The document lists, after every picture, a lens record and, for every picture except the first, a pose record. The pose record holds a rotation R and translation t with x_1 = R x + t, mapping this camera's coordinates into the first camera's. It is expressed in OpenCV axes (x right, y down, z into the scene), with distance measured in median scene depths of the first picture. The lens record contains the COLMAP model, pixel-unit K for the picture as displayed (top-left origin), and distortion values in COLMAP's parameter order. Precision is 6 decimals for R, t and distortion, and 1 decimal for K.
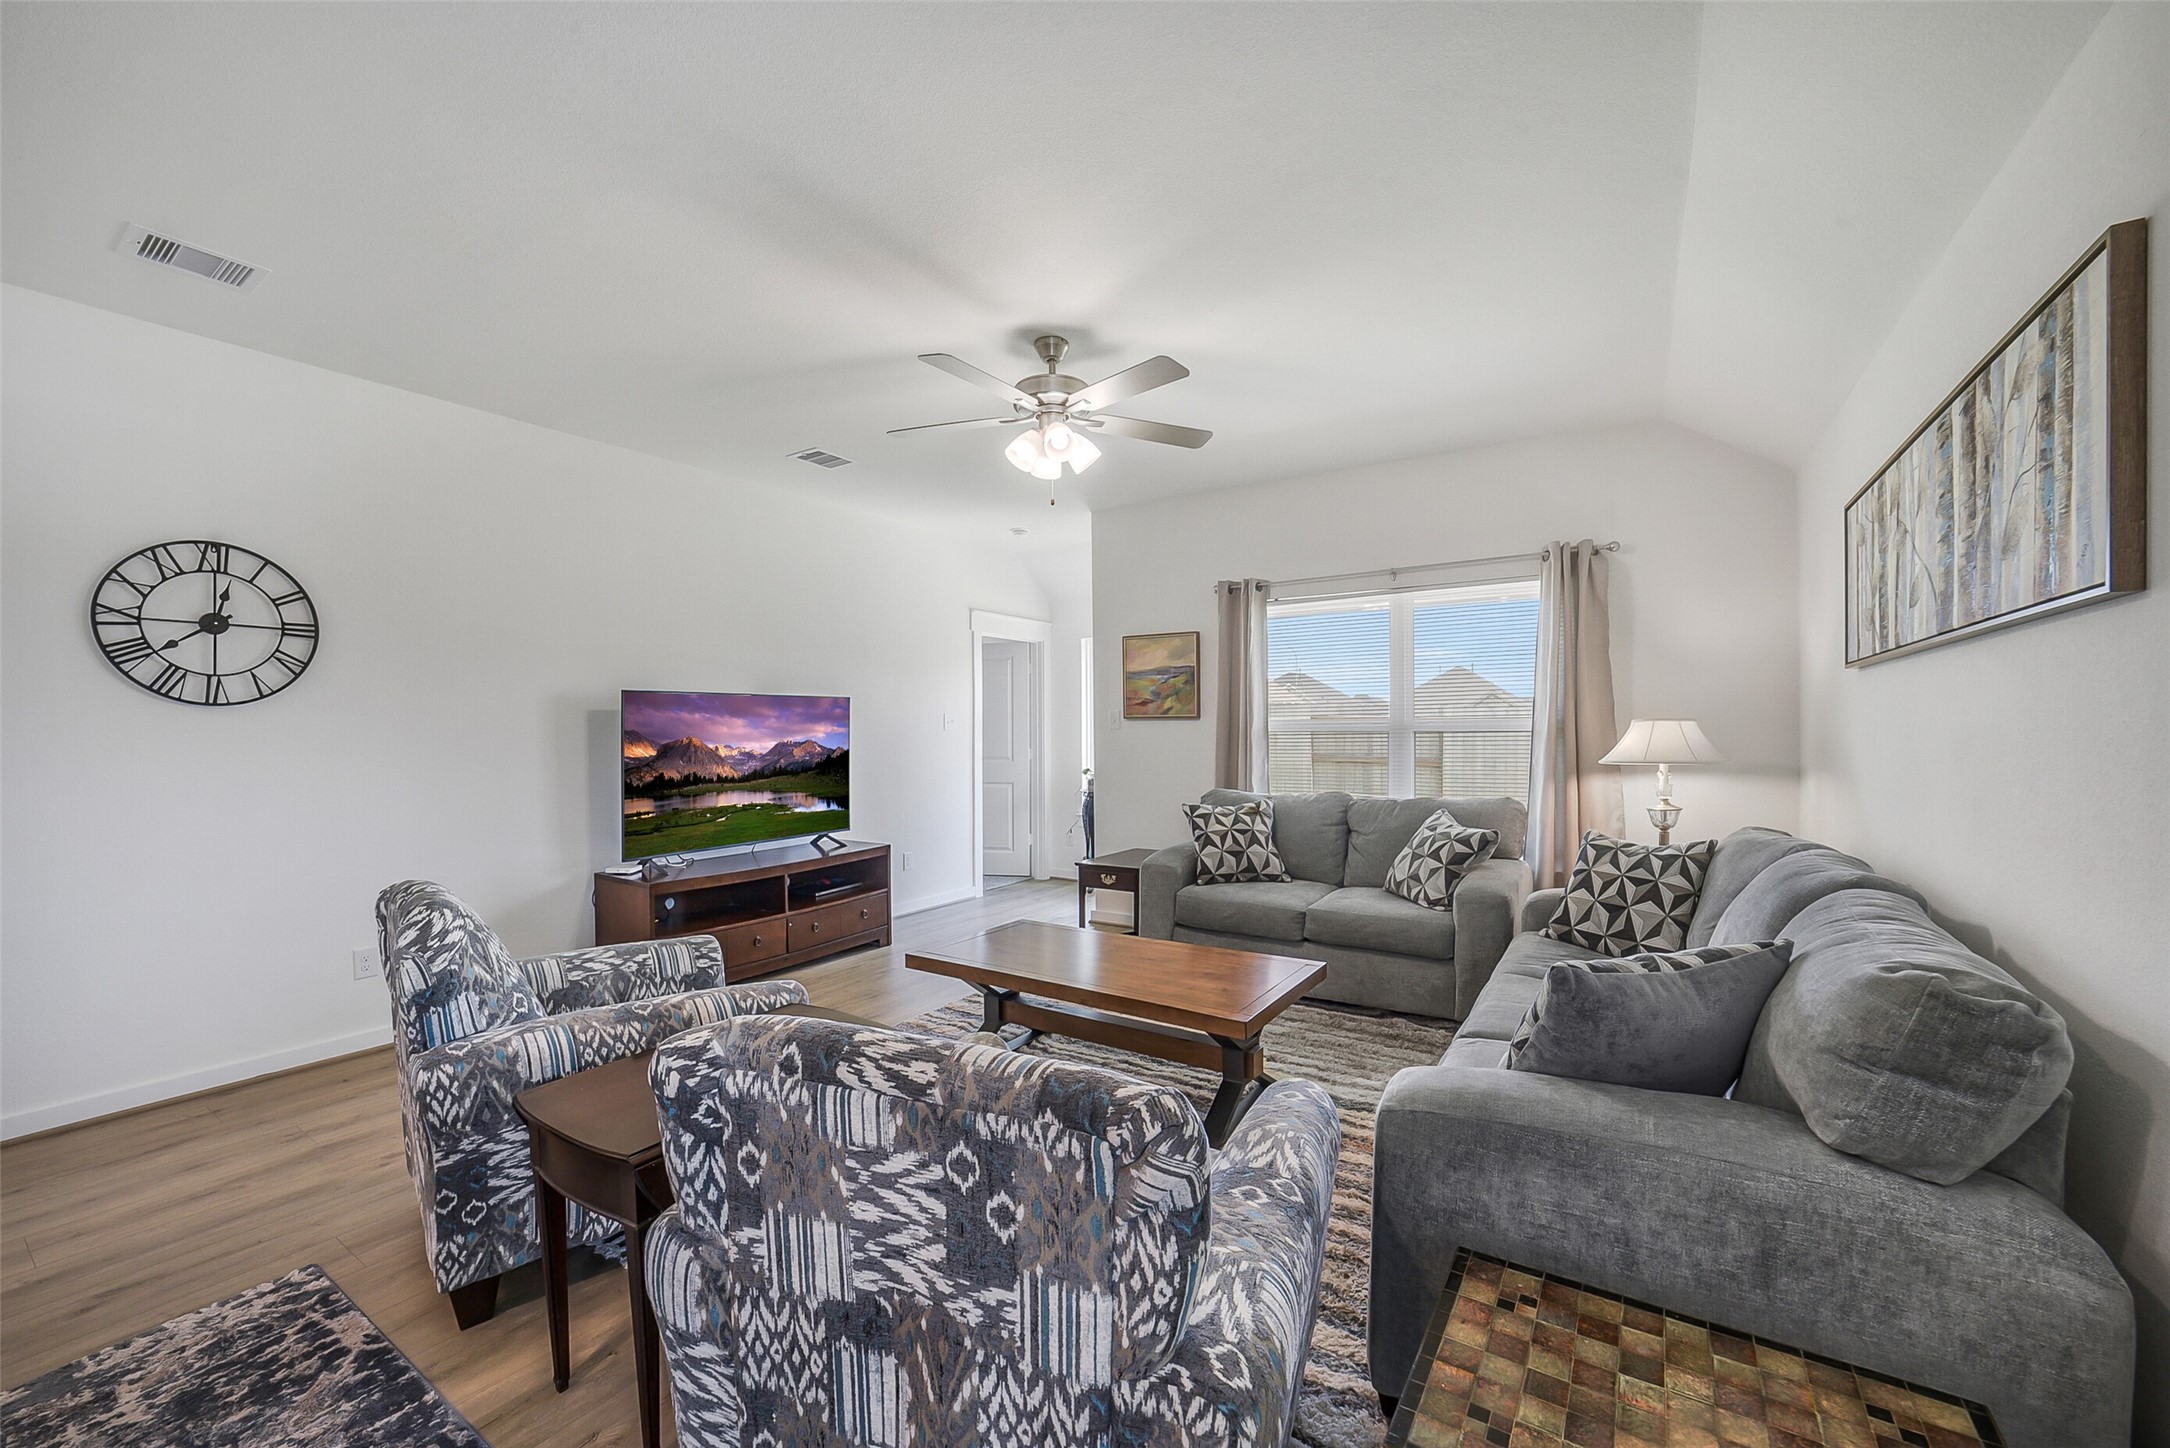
lens RADIAL K [[860.1, 0, 1082.4], [0, 860.1, 734.8], [0, 0, 1]] dist [-0.035596, 0.004804]
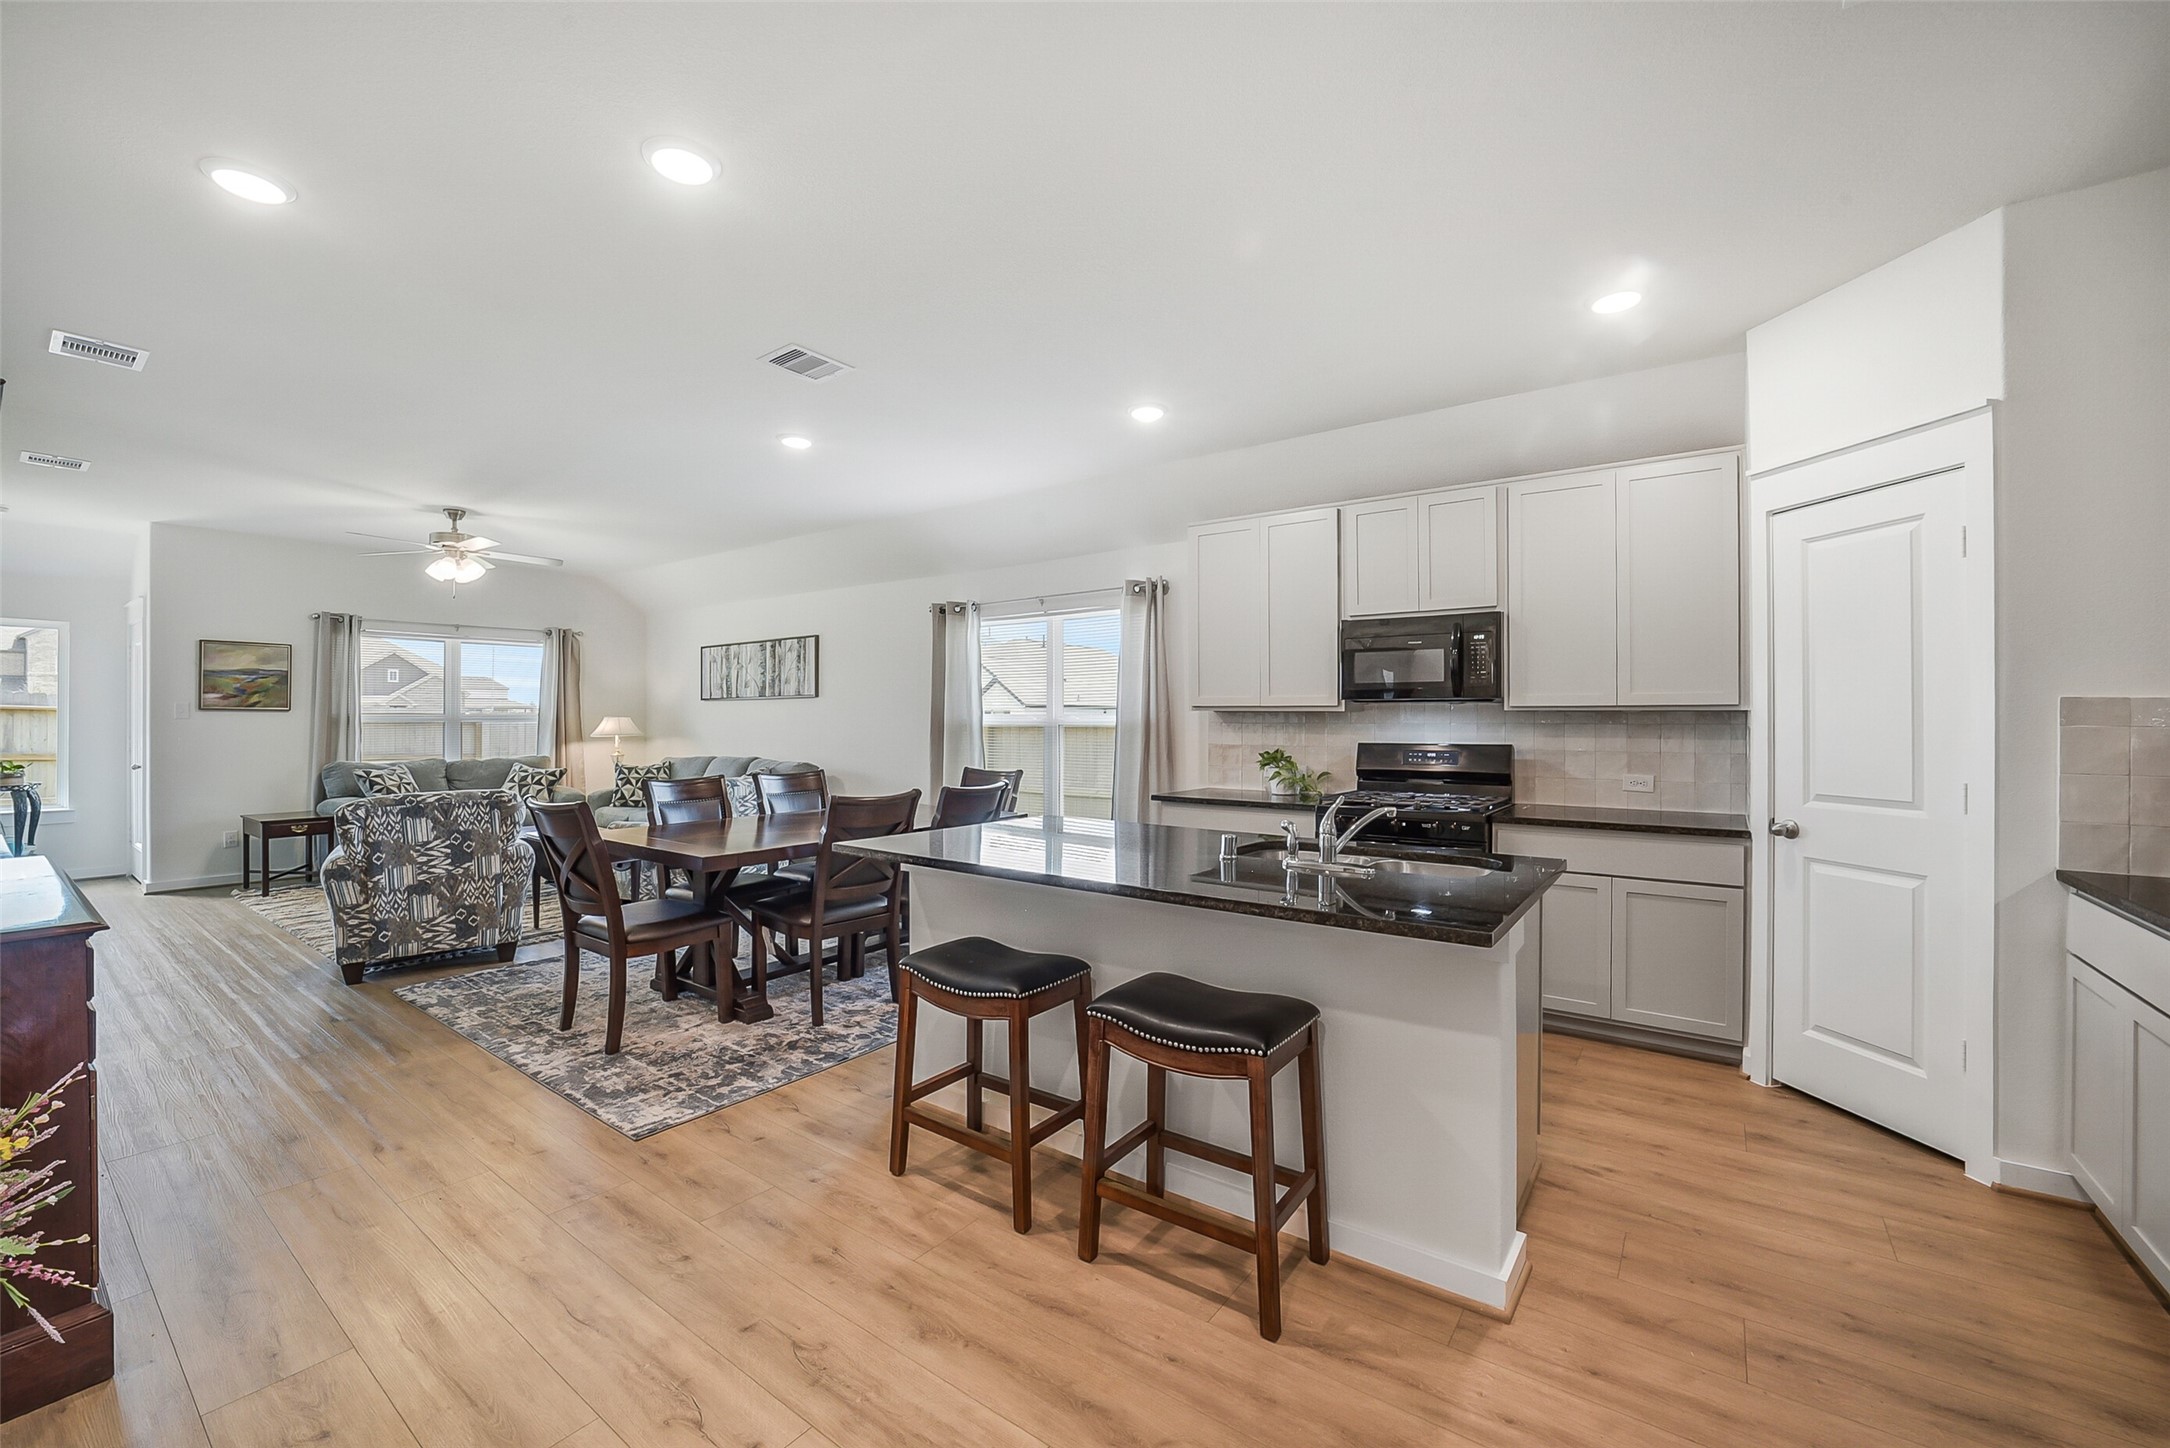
lens RADIAL K [[870.4, 0, 1095.1], [0, 870.4, 715.8], [0, 0, 1]] dist [-0.041224, 0.010801]
pose [[0.048157, 0.013774, 0.998745, -1.385248], [0.006188, 0.999882, -0.014088, 0.017997], [-0.998821, 0.006858, 0.048066, -0.364385]]
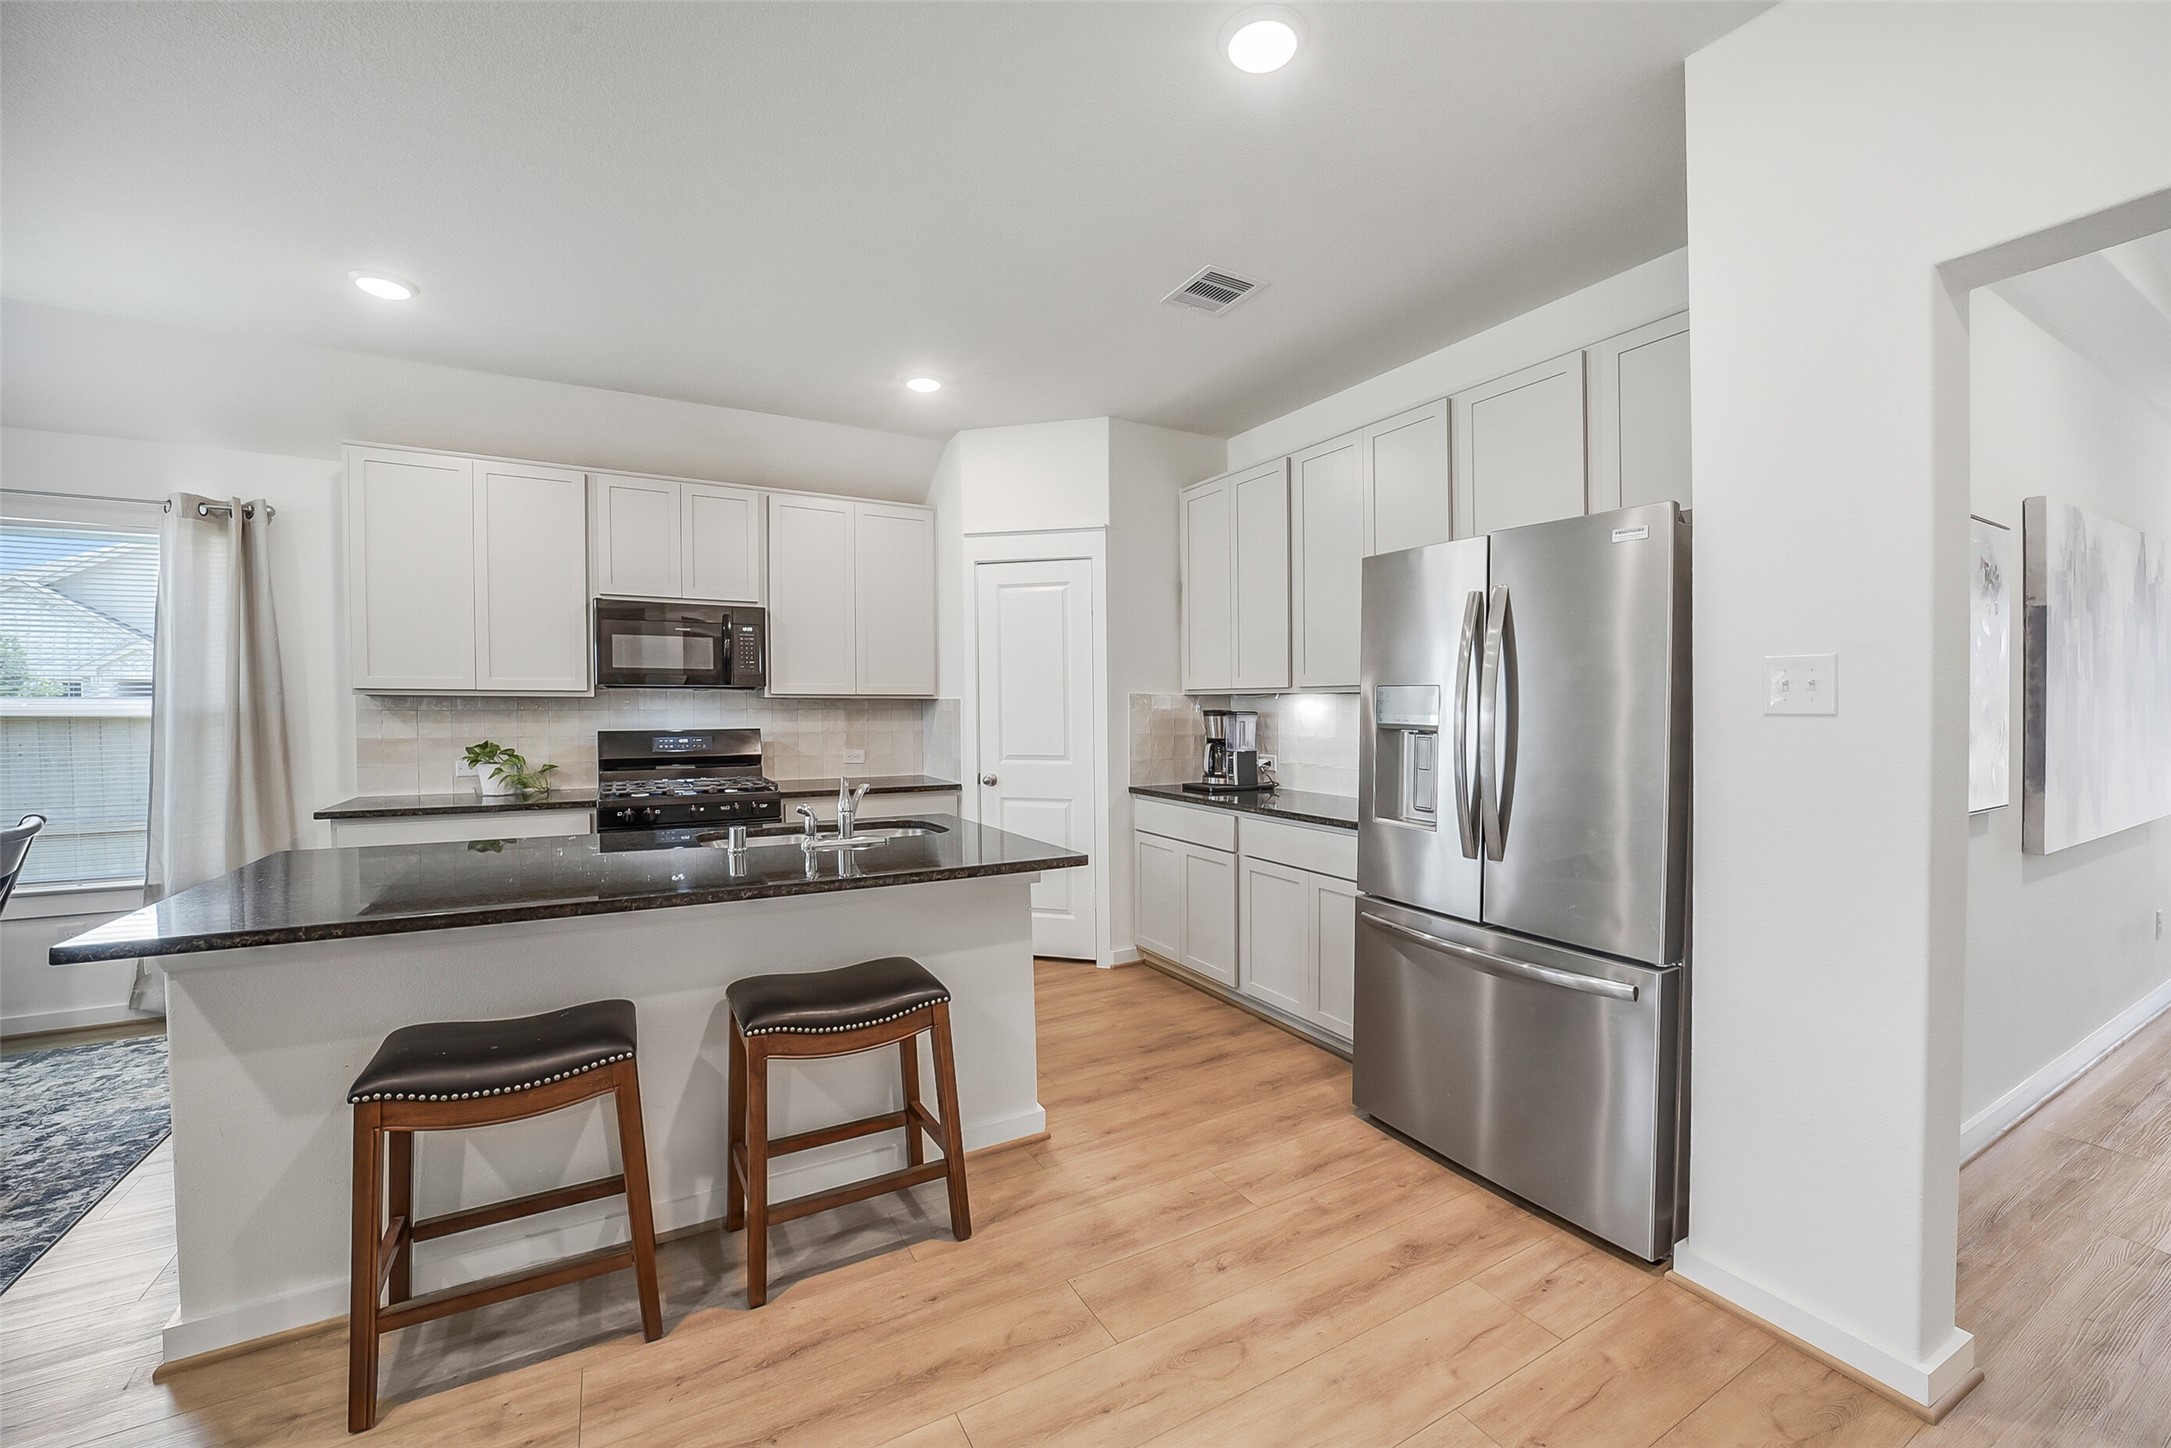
lens RADIAL K [[855.7, 0, 1085.5], [0, 855.7, 724.0], [0, 0, 1]] dist [-0.034844, 0.009241]
pose [[-0.886229, -0.000795, 0.463248, -1.241846], [0.011420, 0.999657, 0.023563, 0.013386], [-0.463107, 0.026172, -0.885916, -0.033891]]
